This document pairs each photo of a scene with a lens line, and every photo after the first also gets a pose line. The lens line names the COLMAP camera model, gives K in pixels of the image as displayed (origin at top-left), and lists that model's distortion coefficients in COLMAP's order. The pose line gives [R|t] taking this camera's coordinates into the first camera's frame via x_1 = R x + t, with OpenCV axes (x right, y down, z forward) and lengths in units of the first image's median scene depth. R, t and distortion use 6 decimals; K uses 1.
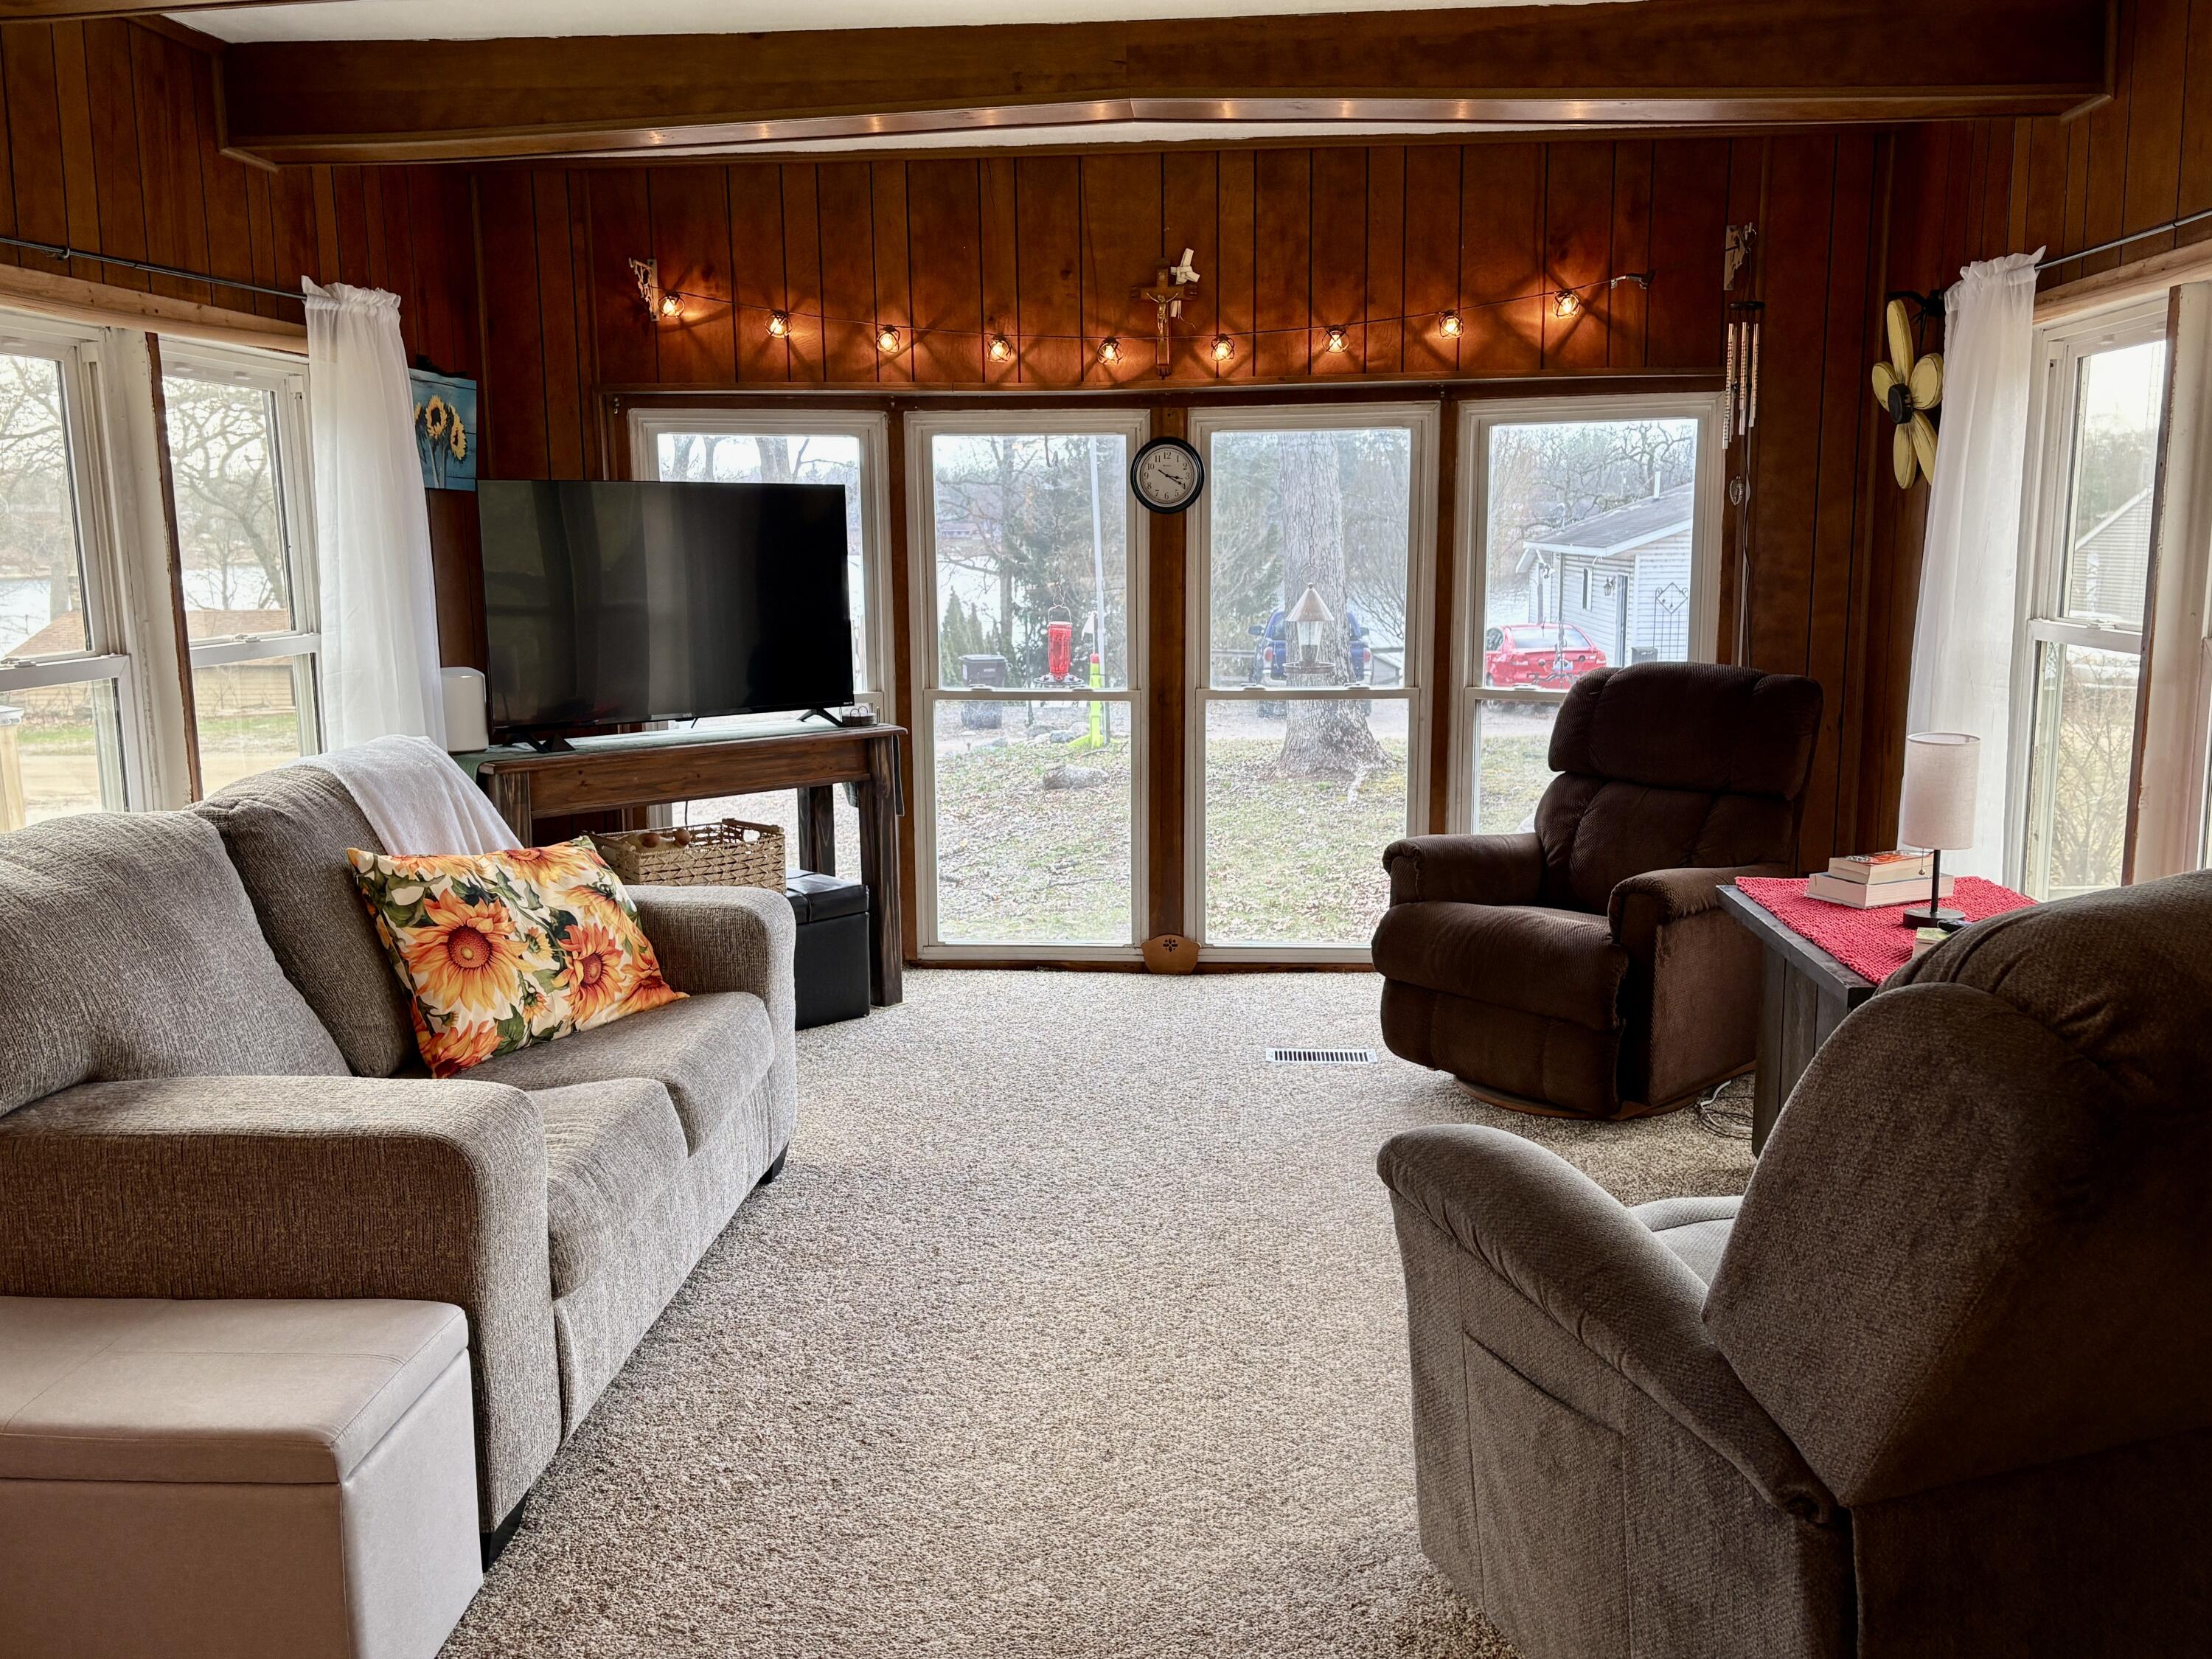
lens RADIAL K [[1878.1, 0, 1106.0], [0, 1878.1, 829.5], [0, 0, 1]] dist [0.044033, 0.044440]
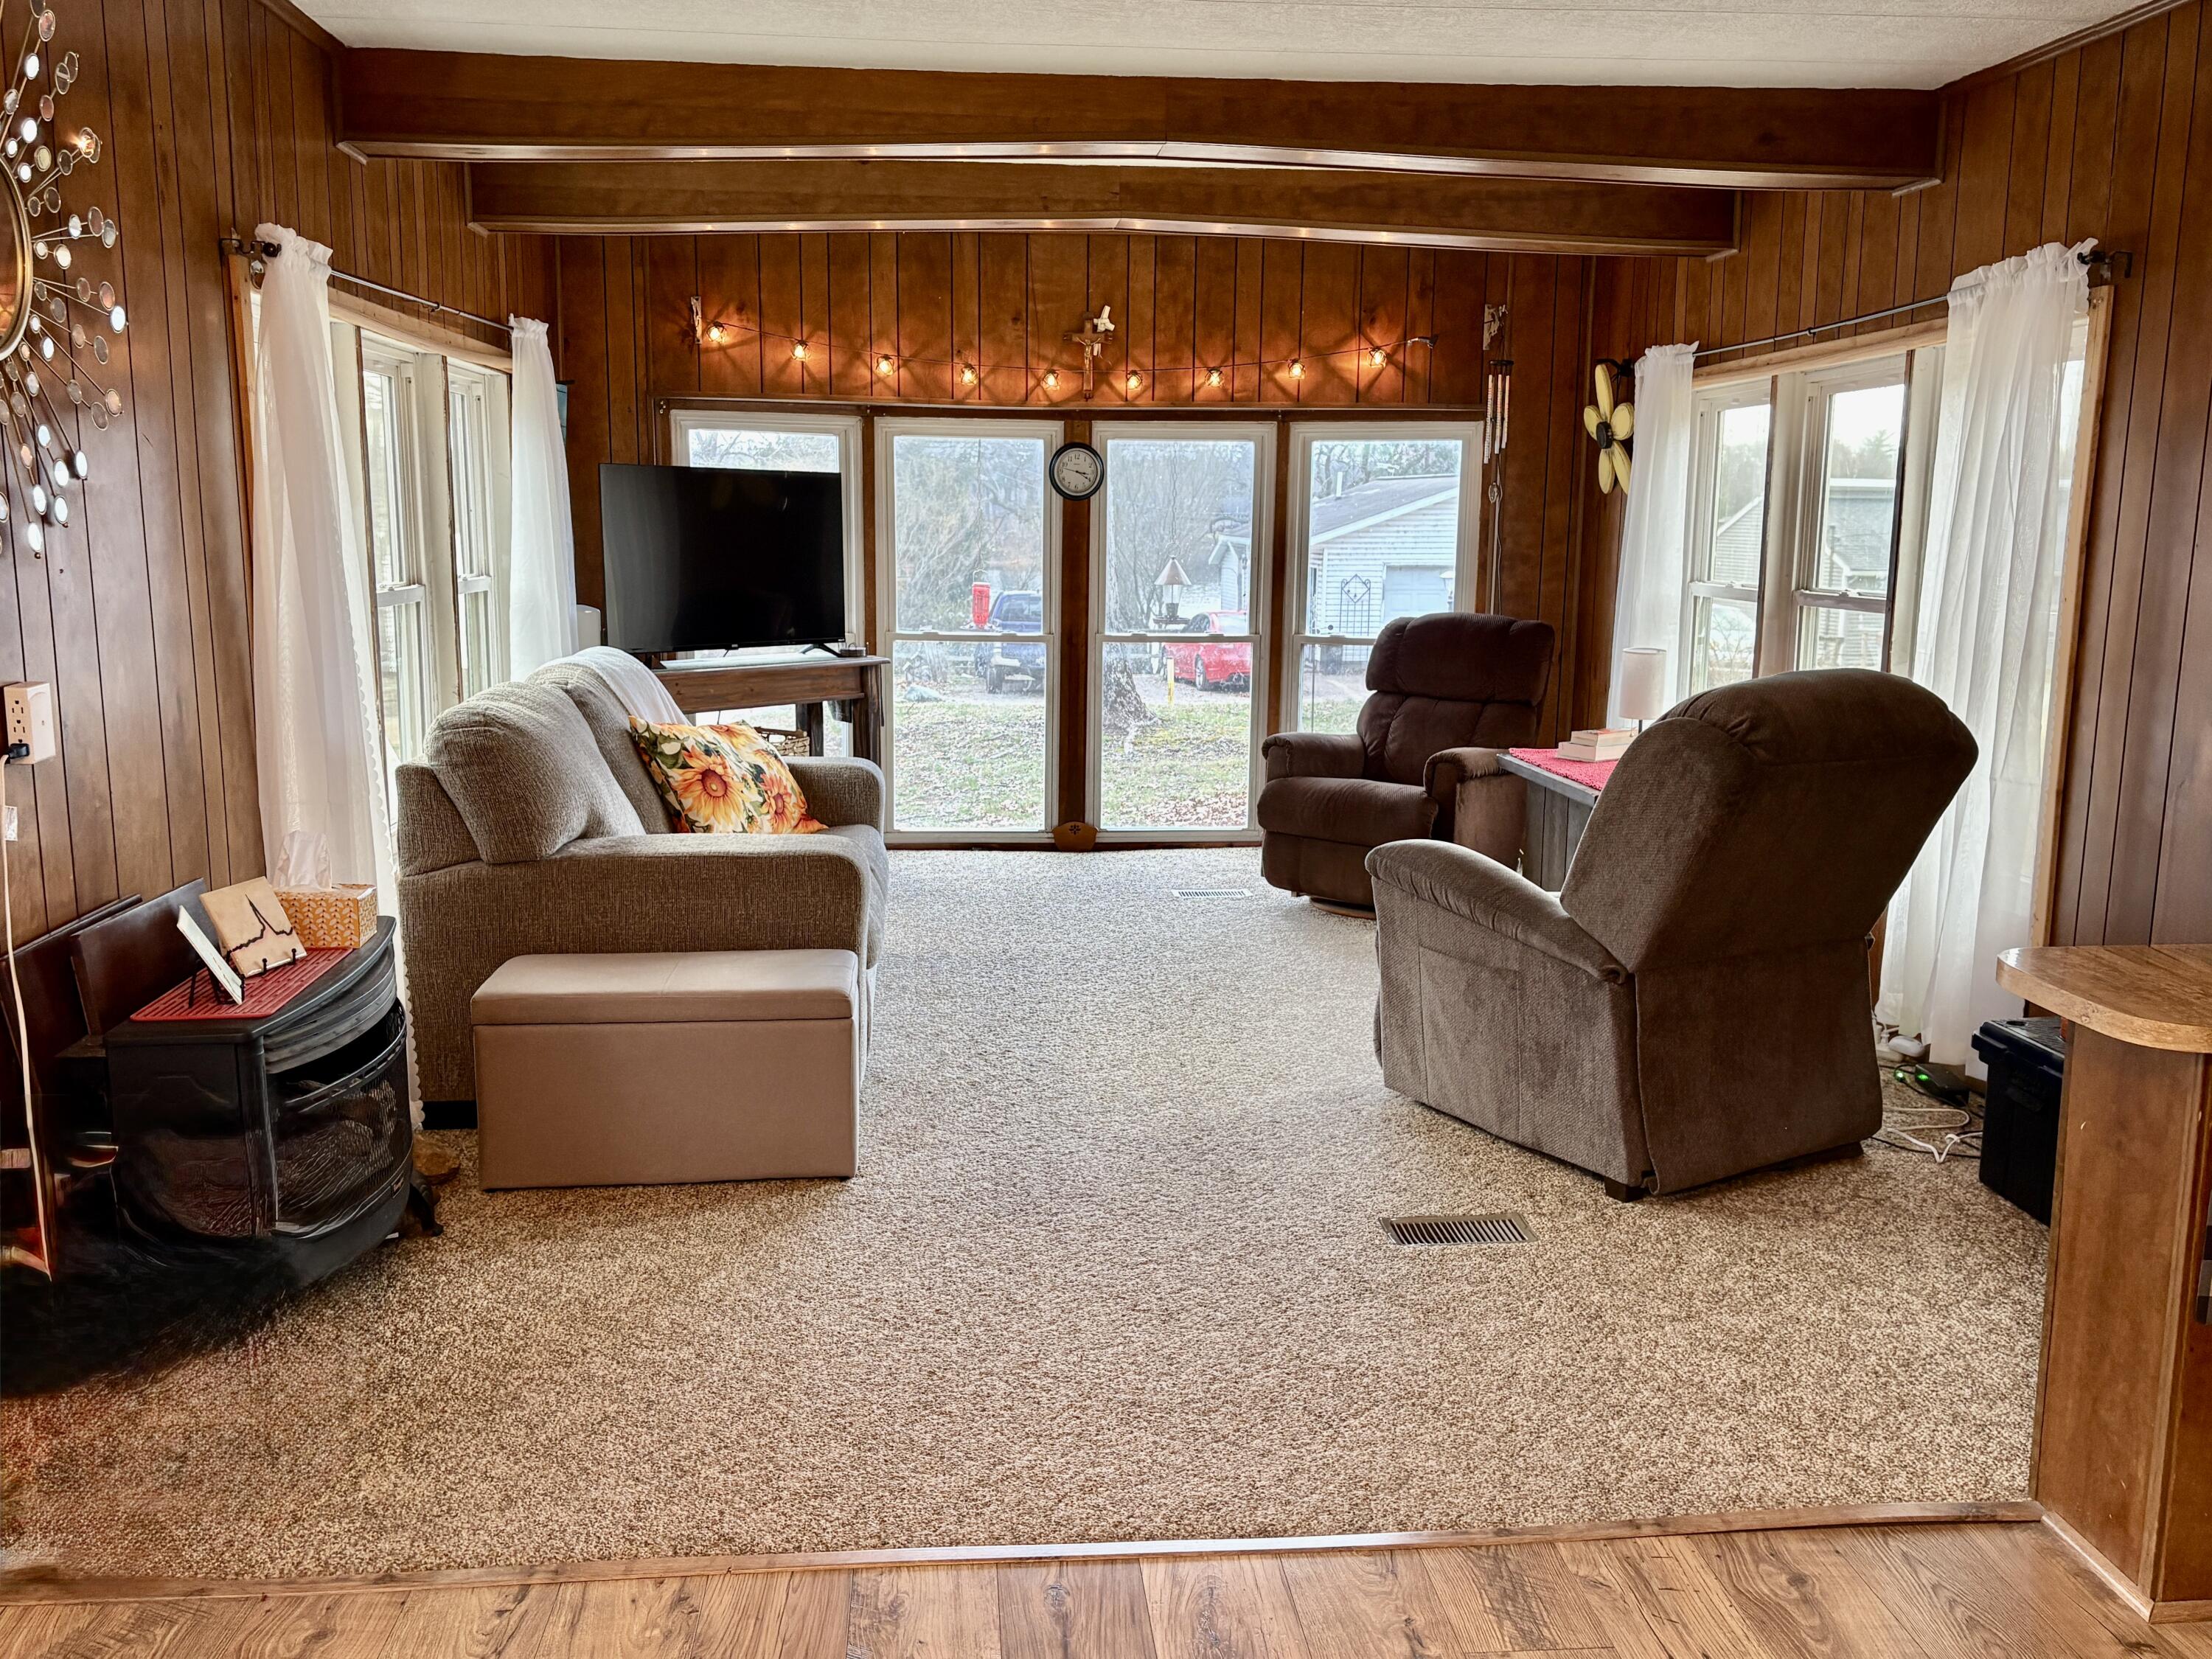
lens RADIAL K [[1850.7, 0, 1105.6], [0, 1850.7, 805.3], [0, 0, 1]] dist [0.108946, -0.000940]
pose [[0.986622, -0.006731, 0.162888, -0.179304], [0.007538, 0.999962, -0.004337, 0.058385], [-0.162853, 0.005507, 0.986635, -0.325663]]
